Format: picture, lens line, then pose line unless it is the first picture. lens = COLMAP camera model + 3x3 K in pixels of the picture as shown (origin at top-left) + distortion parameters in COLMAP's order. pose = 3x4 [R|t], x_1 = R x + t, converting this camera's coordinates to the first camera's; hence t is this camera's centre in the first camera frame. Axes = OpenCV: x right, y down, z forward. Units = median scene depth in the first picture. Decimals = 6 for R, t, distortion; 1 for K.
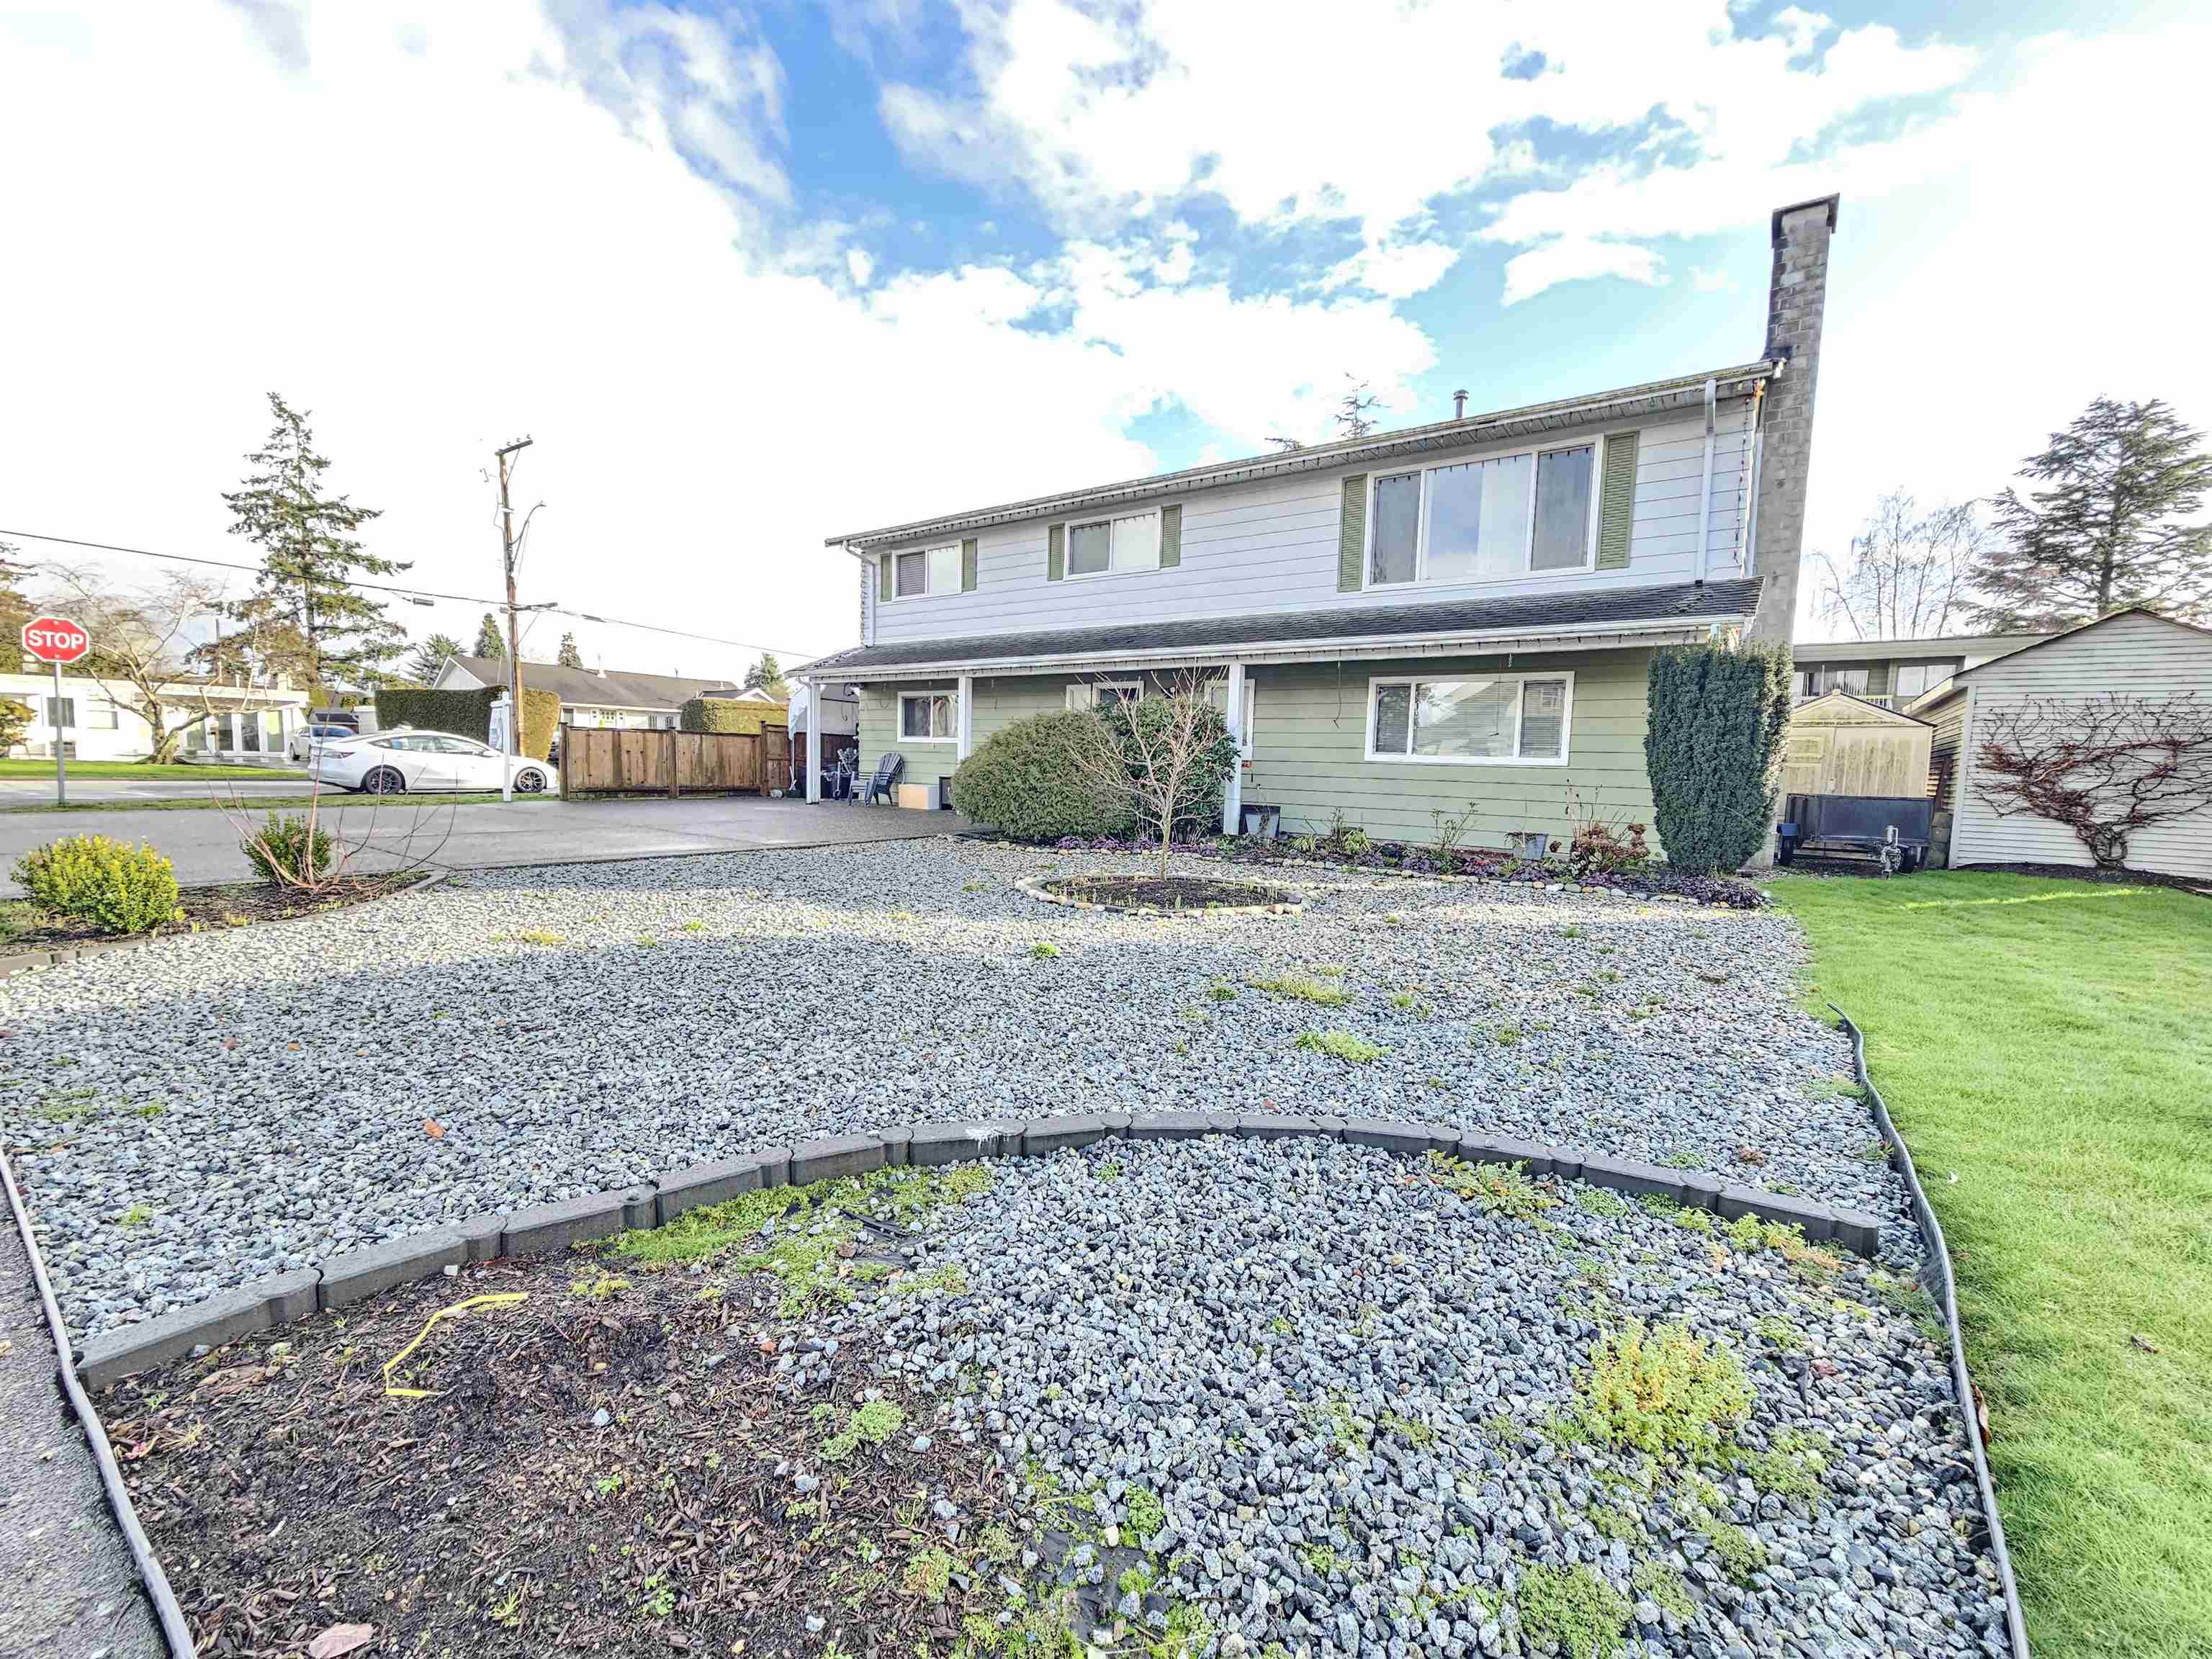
lens RADIAL K [[897.7, 0, 1125.4], [0, 897.7, 851.5], [0, 0, 1]] dist [-0.004437, -0.000468]
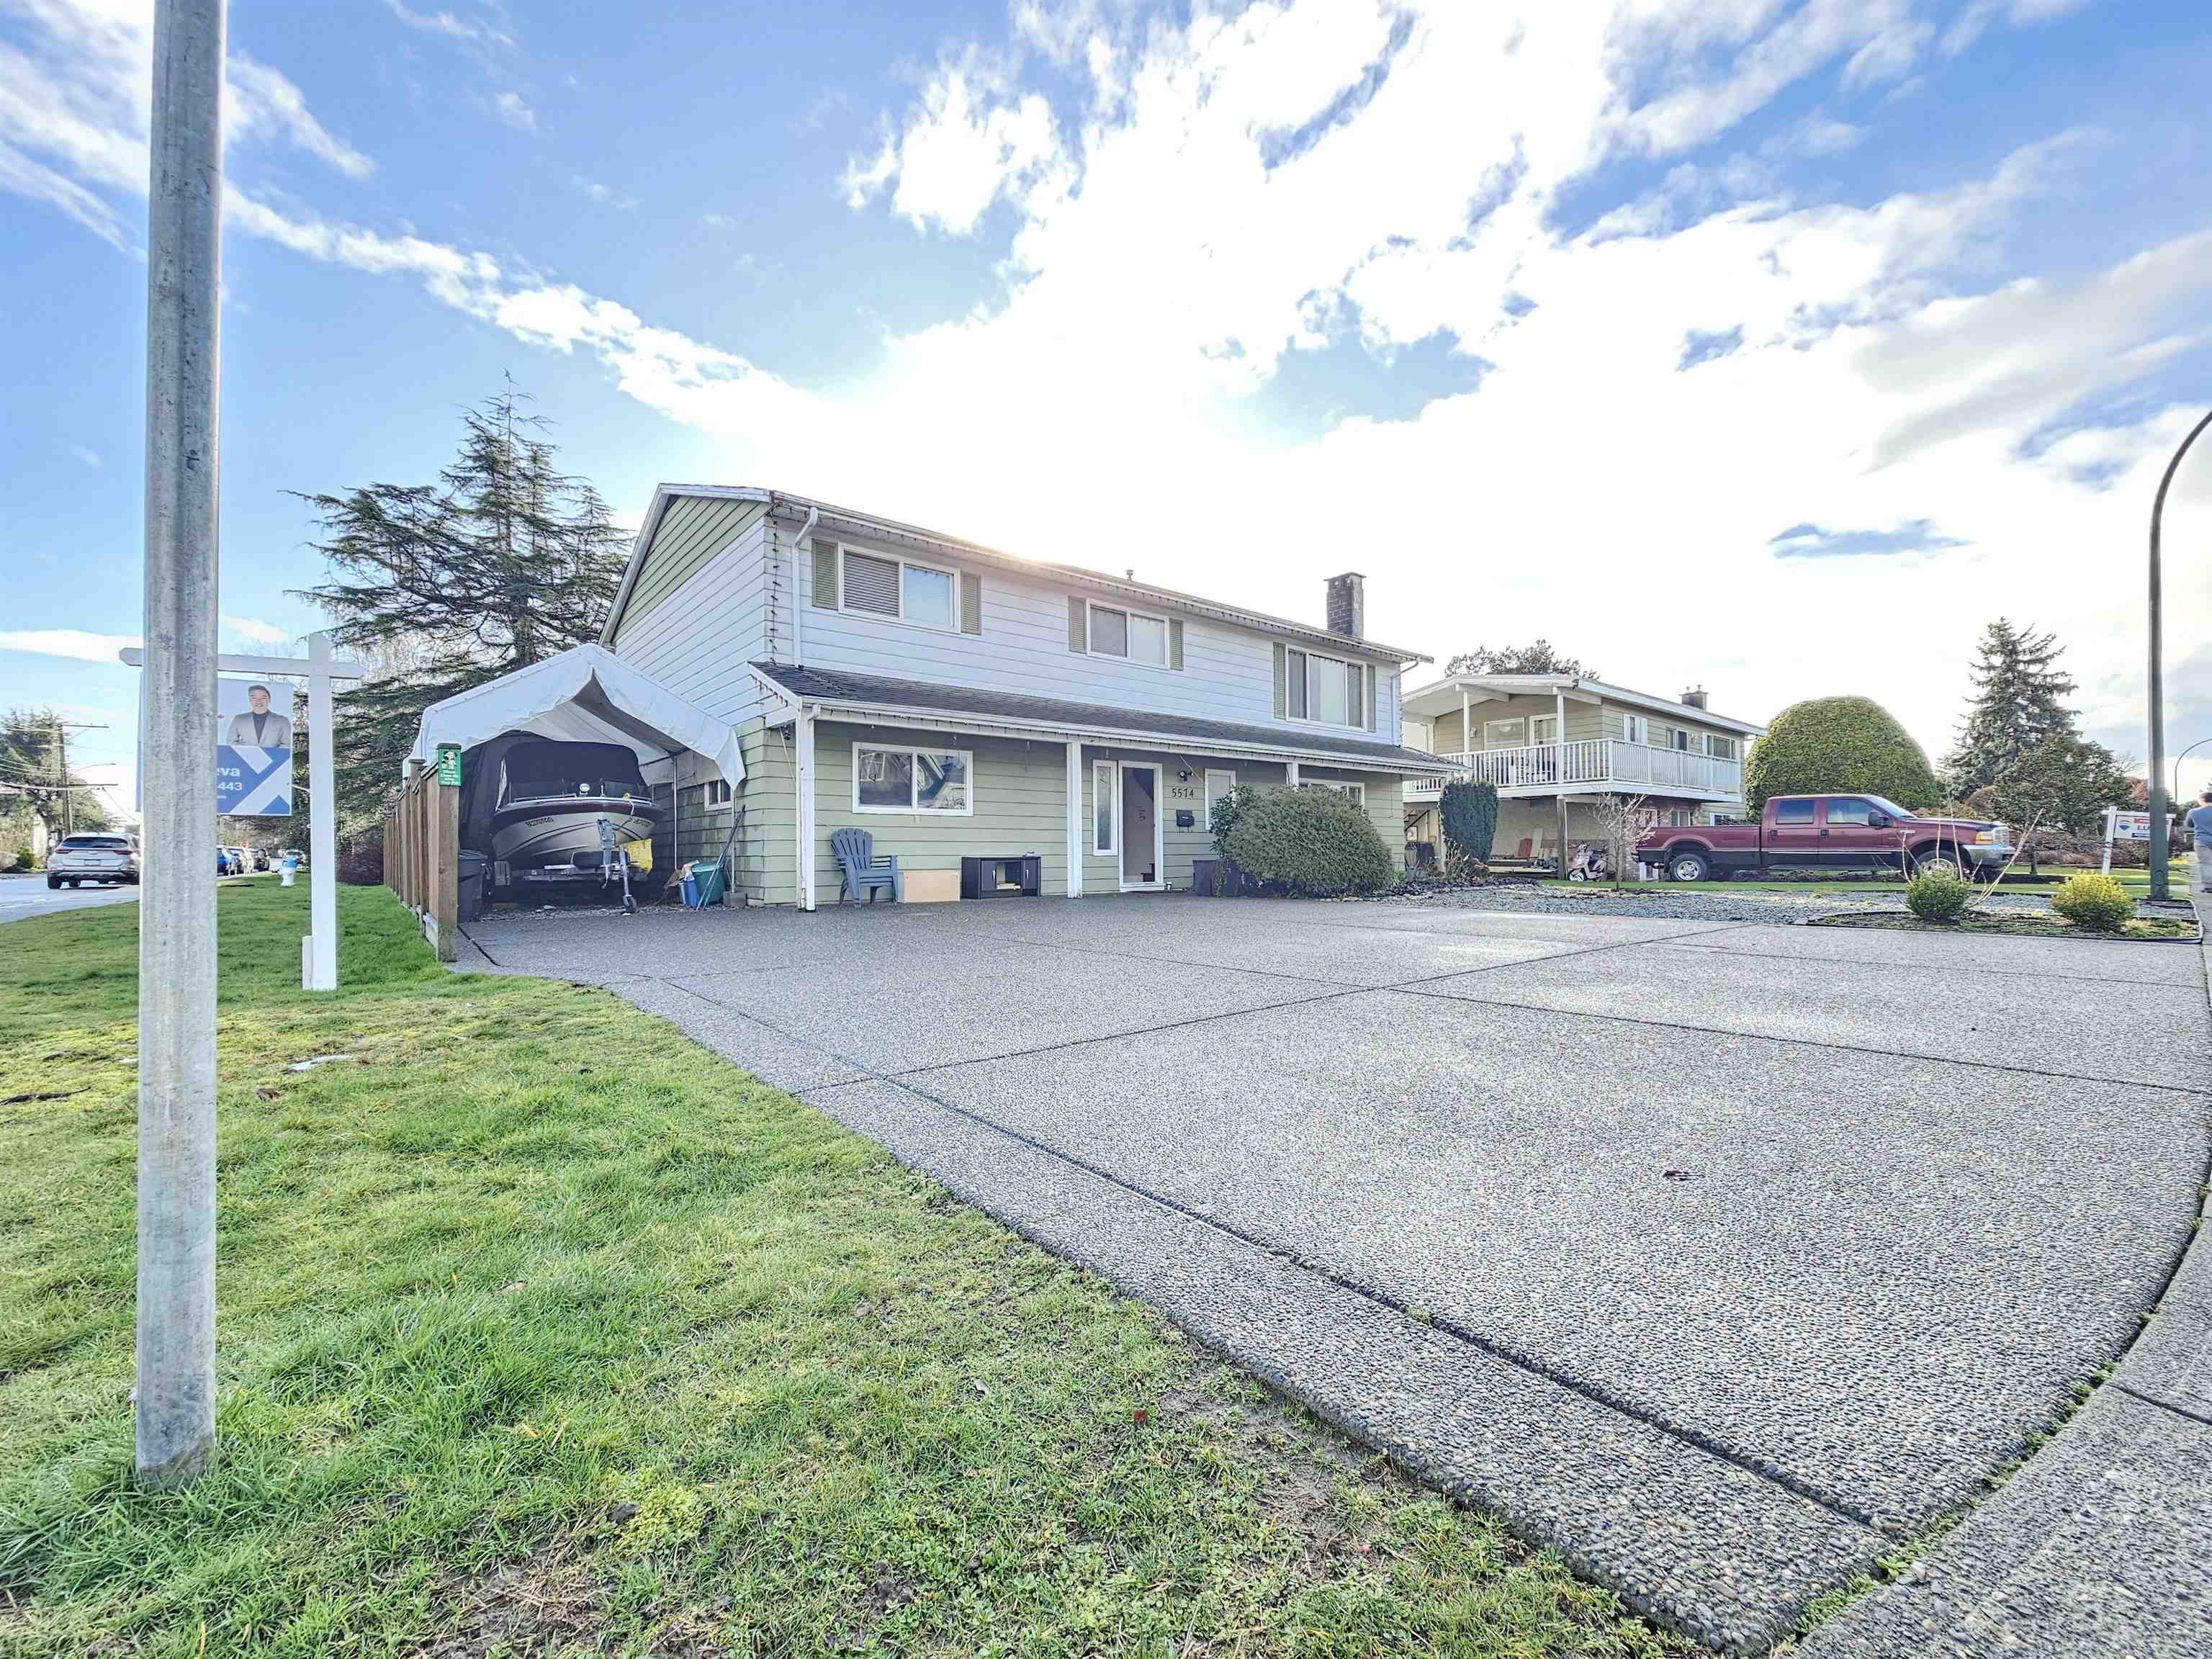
lens RADIAL K [[897.7, 0, 1112.8], [0, 897.7, 833.6], [0, 0, 1]] dist [-0.004437, -0.000468]
pose [[0.259043, -0.028215, 0.965454, -0.877205], [0.085439, 0.996324, 0.006193, -0.091892], [-0.962079, 0.080883, 0.260502, 0.617736]]
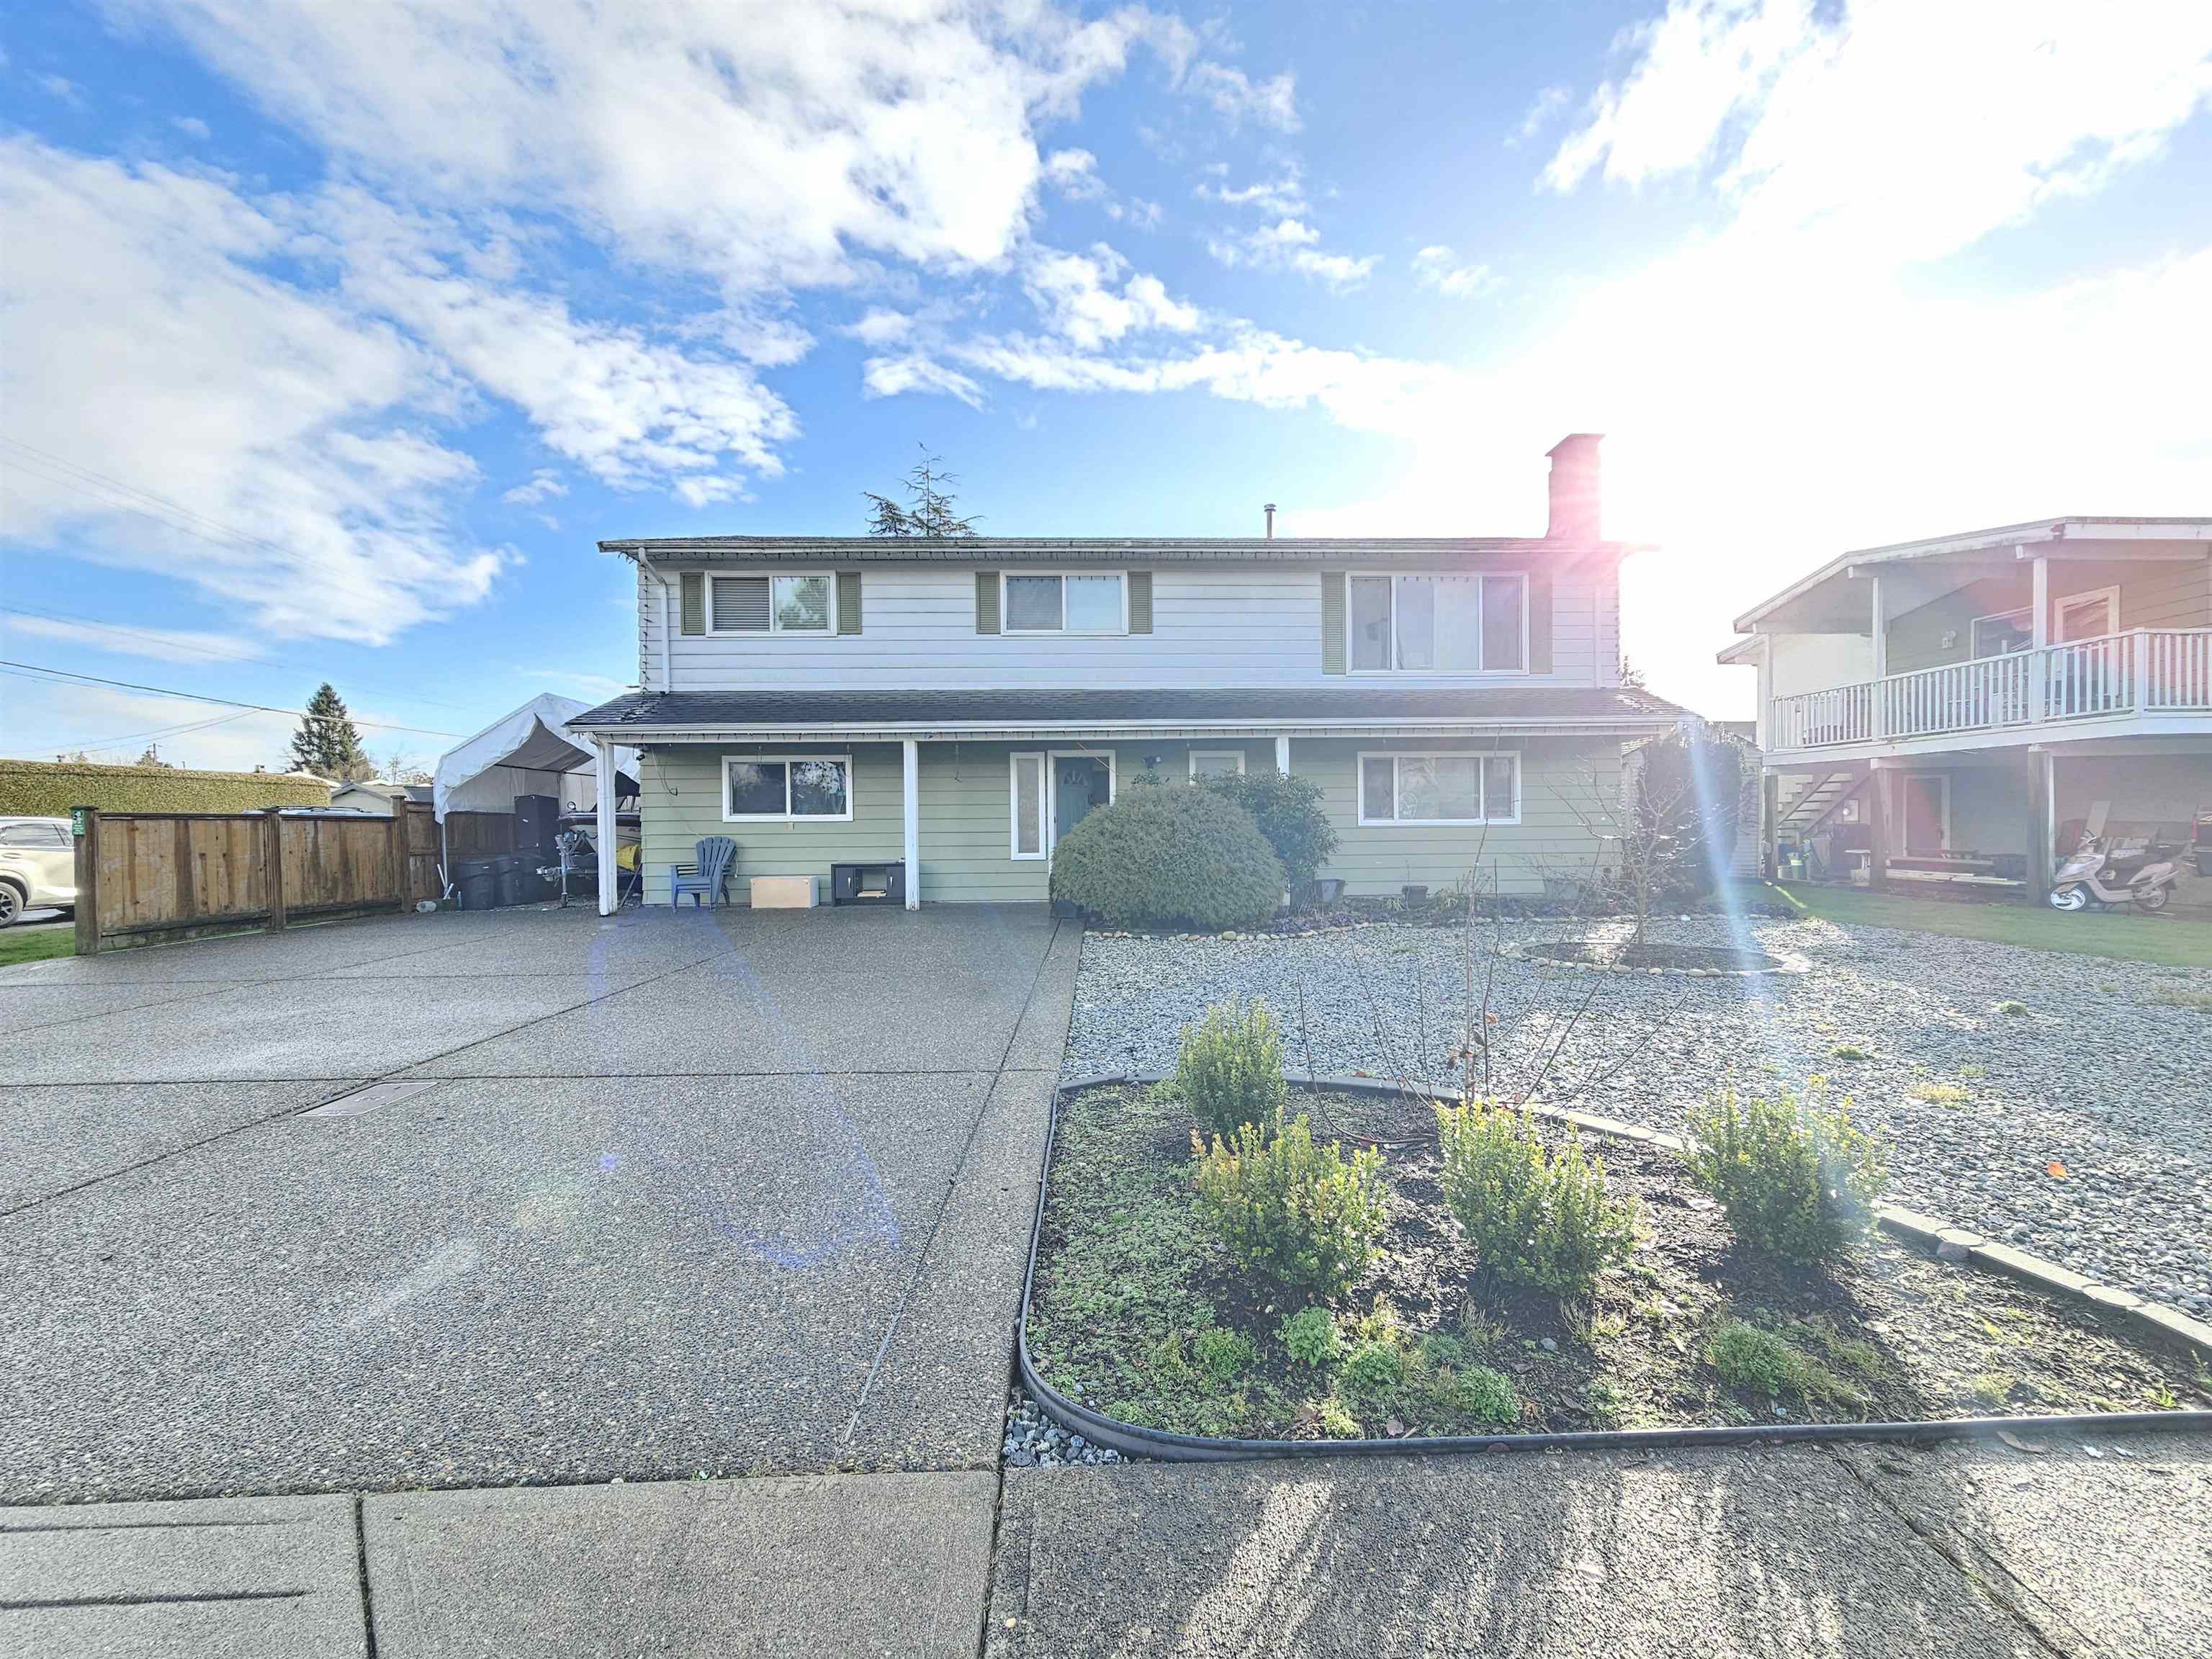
lens RADIAL K [[897.7, 0, 1104.6], [0, 897.7, 845.0], [0, 0, 1]] dist [-0.004437, -0.000468]
pose [[0.791923, -0.049386, 0.608621, -0.455702], [0.093627, 0.994758, -0.041107, -0.042347], [-0.603401, 0.089537, 0.792395, 0.215378]]
